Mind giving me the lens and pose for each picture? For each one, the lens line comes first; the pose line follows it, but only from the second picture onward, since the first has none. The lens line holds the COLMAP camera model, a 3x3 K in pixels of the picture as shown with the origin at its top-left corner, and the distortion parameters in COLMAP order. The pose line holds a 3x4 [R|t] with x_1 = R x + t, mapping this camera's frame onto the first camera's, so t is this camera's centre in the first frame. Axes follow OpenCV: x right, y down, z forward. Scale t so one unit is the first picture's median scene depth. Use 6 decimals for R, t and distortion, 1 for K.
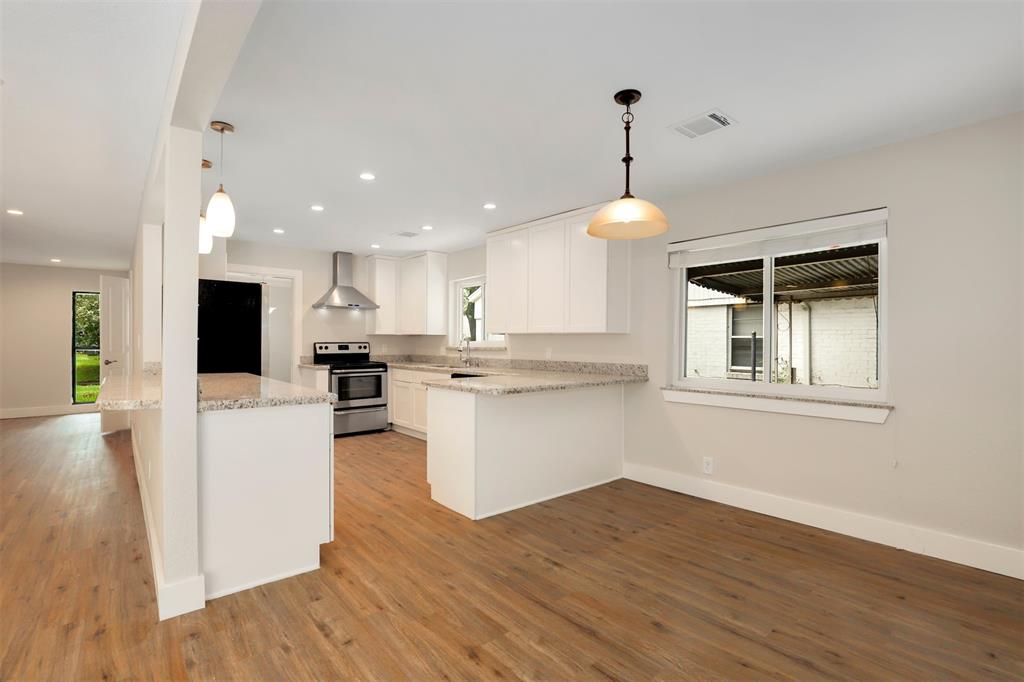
lens RADIAL K [[464.0, 0, 509.7], [0, 464.0, 344.2], [0, 0, 1]] dist [-0.018897, 0.000390]
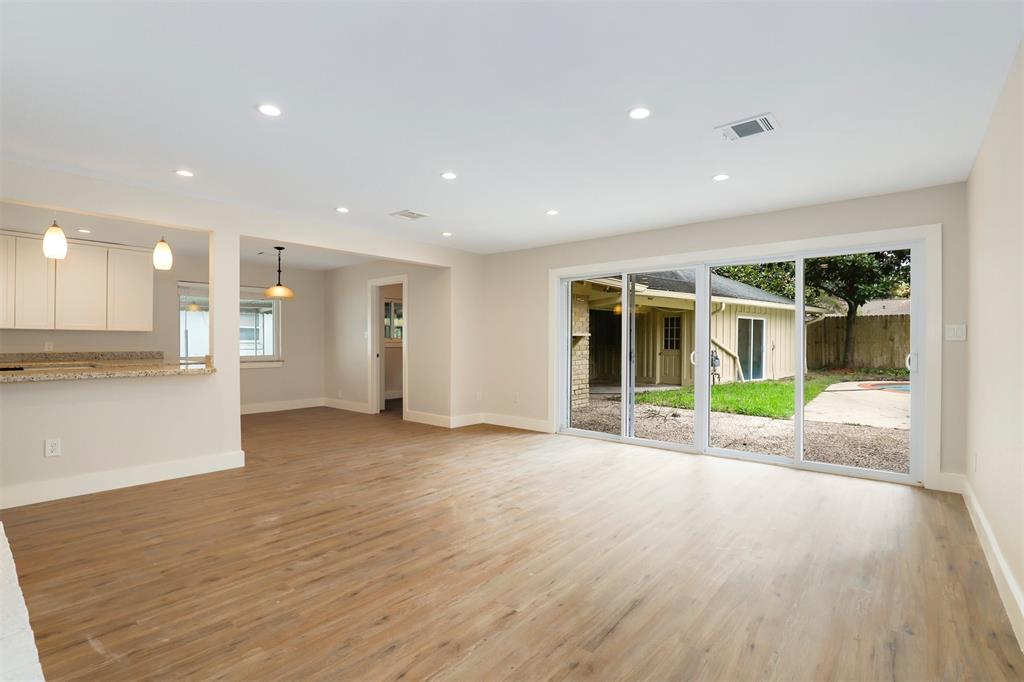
lens RADIAL K [[478.9, 0, 508.0], [0, 478.9, 343.8], [0, 0, 1]] dist [-0.024934, 0.006227]
pose [[-0.158173, -0.010634, 0.987354, -1.220100], [0.001716, 0.999938, 0.011045, 0.001511], [-0.987410, 0.003442, -0.158145, 0.045528]]
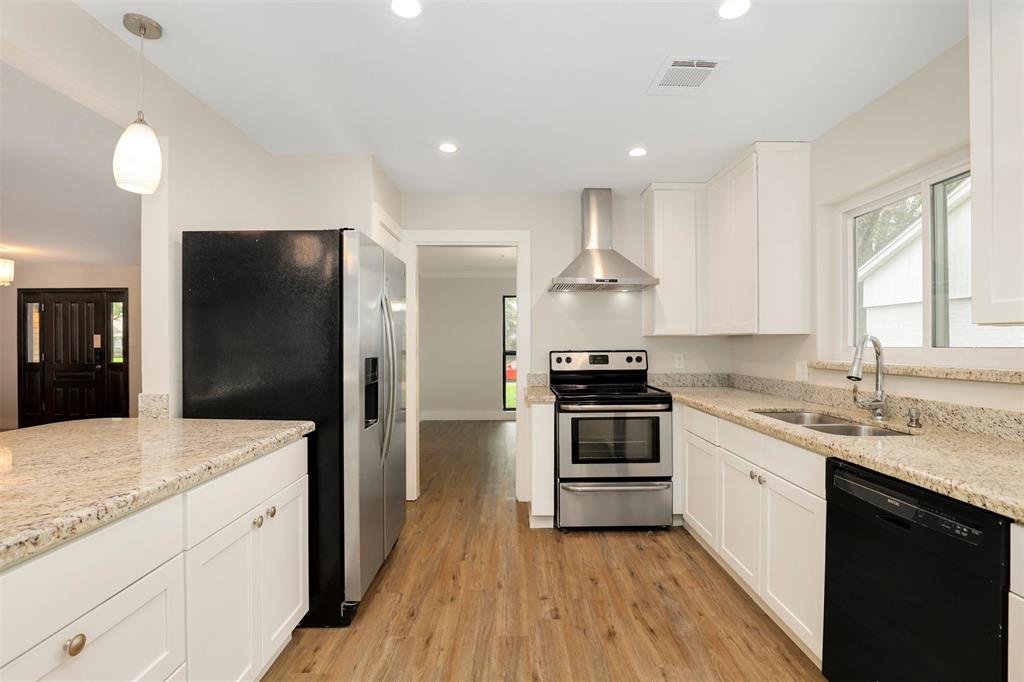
lens RADIAL K [[473.2, 0, 517.1], [0, 473.2, 342.6], [0, 0, 1]] dist [-0.031455, 0.006155]
pose [[0.763479, -0.007312, -0.645791, -0.081401], [0.003167, 0.999966, -0.007579, -0.011899], [0.645825, 0.003741, 0.763476, 0.627469]]
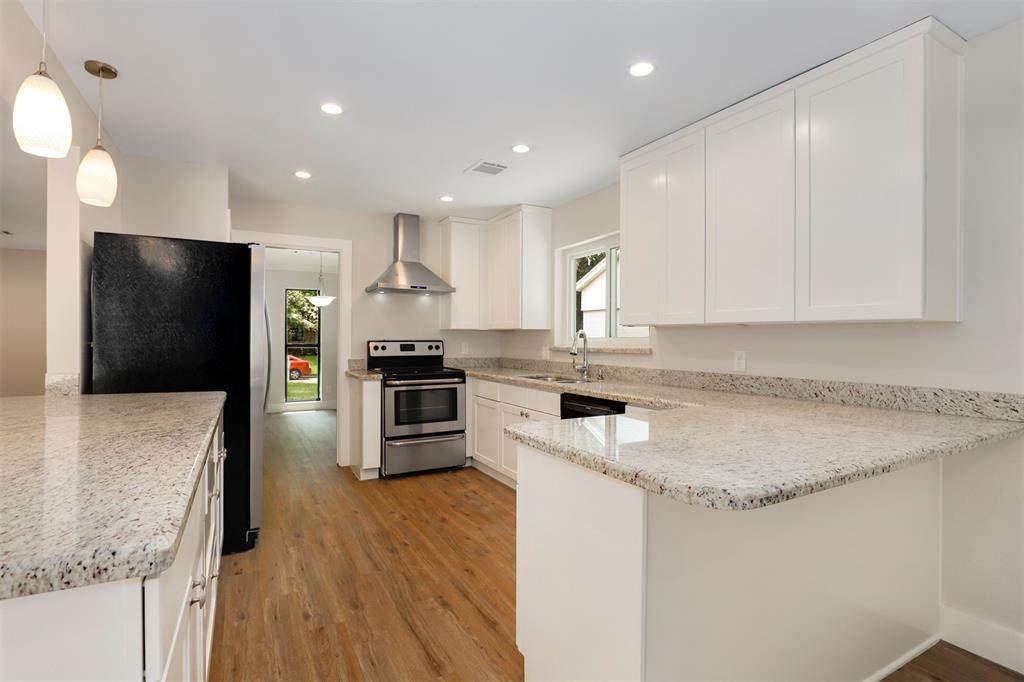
lens RADIAL K [[485.2, 0, 511.5], [0, 485.2, 340.2], [0, 0, 1]] dist [-0.030931, 0.006475]
pose [[0.978788, 0.000018, -0.204874, -0.060084], [-0.000535, 0.999997, -0.002470, -0.003084], [0.204873, 0.002528, 0.978785, 0.376101]]
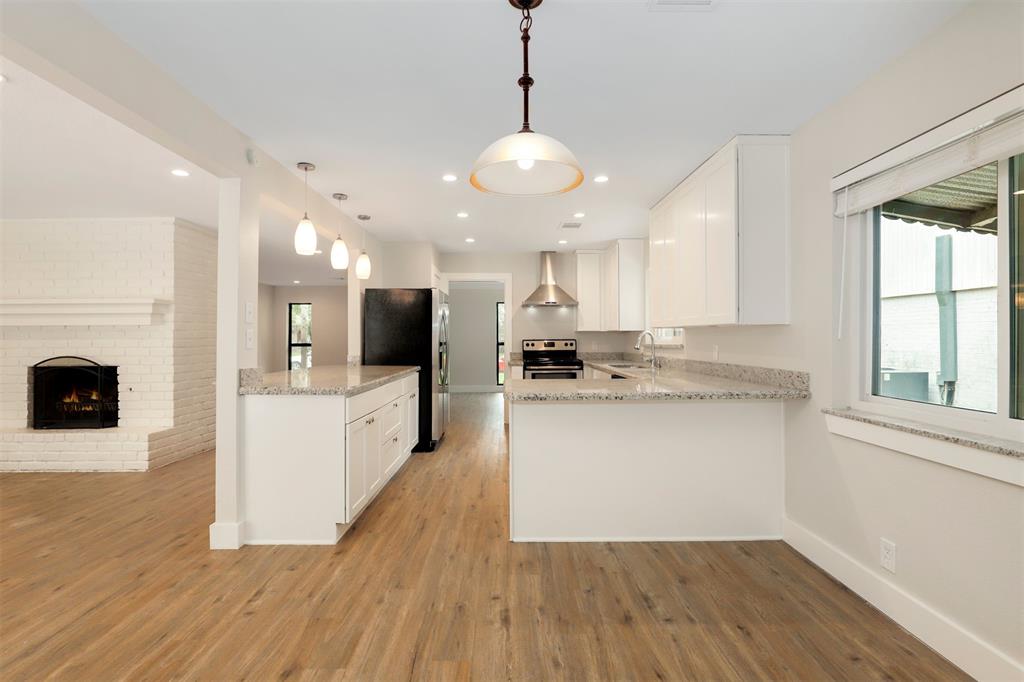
lens RADIAL K [[471.0, 0, 522.4], [0, 471.0, 336.5], [0, 0, 1]] dist [-0.016604, 0.000307]
pose [[0.779520, -0.008803, -0.626316, 0.308203], [0.003003, 0.999942, -0.010316, 0.000046], [0.626371, 0.006161, 0.779501, 0.192259]]
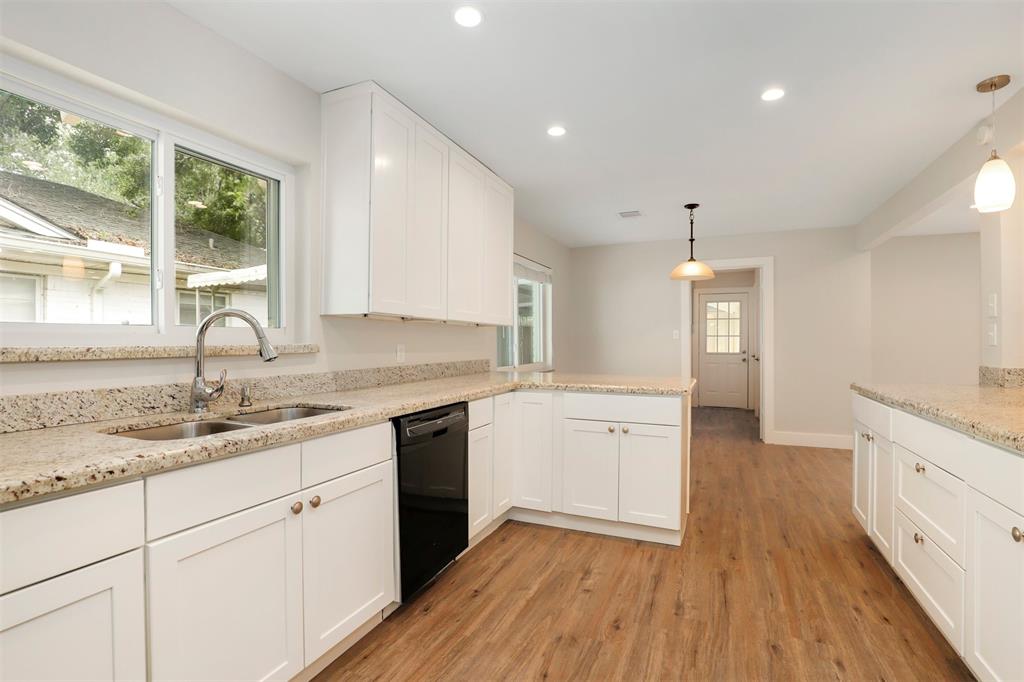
lens RADIAL K [[473.2, 0, 517.1], [0, 473.2, 342.6], [0, 0, 1]] dist [-0.031455, 0.006155]
pose [[-0.436542, -0.006559, 0.899660, -0.508701], [0.000373, 0.999972, 0.007471, 0.000944], [-0.899684, 0.003597, -0.436527, 1.089123]]
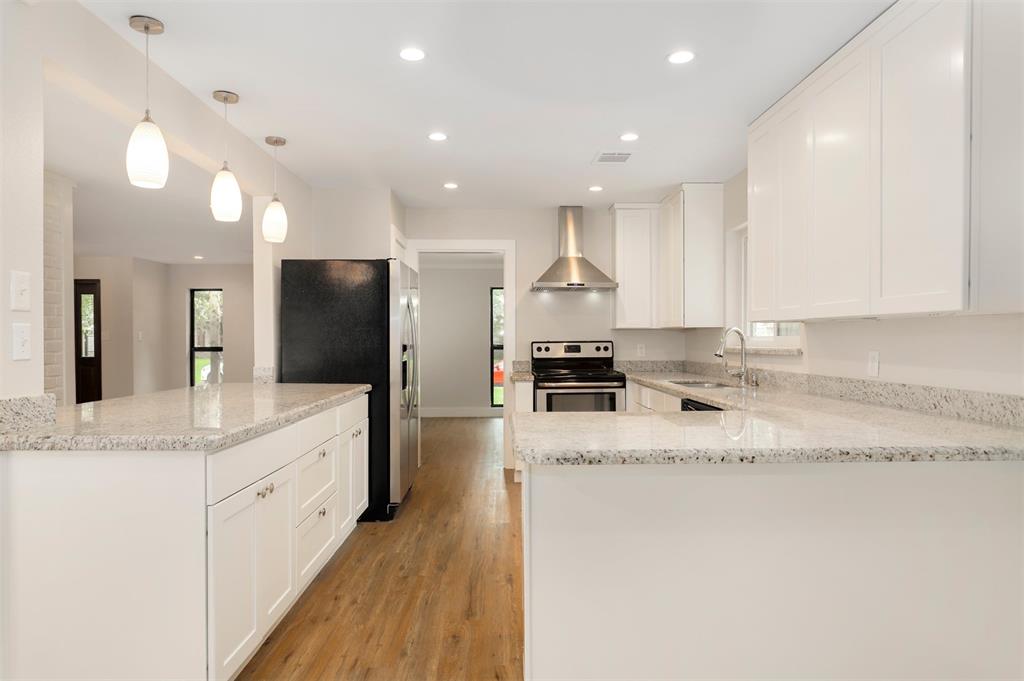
lens RADIAL K [[621.9, 0, 521.0], [0, 621.9, 346.6], [0, 0, 1]] dist [-0.002528, 0.000870]
pose [[0.777890, -0.000128, -0.628400, 0.187591], [0.004259, 0.999978, 0.005069, -0.001101], [0.628386, -0.006619, 0.777874, 0.317196]]
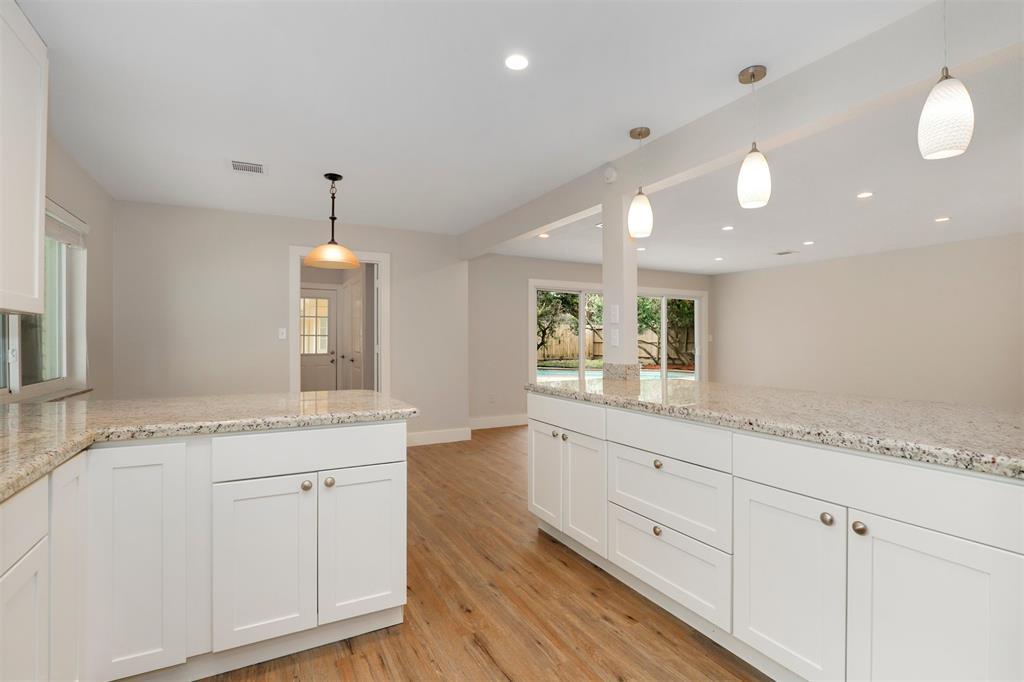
lens RADIAL K [[471.6, 0, 510.7], [0, 471.6, 338.8], [0, 0, 1]] dist [-0.028919, 0.000219]
pose [[-0.977940, -0.003963, 0.208846, -0.284124], [-0.004129, 0.999991, -0.000357, -0.001418], [-0.208843, -0.001211, -0.977948, 1.054153]]
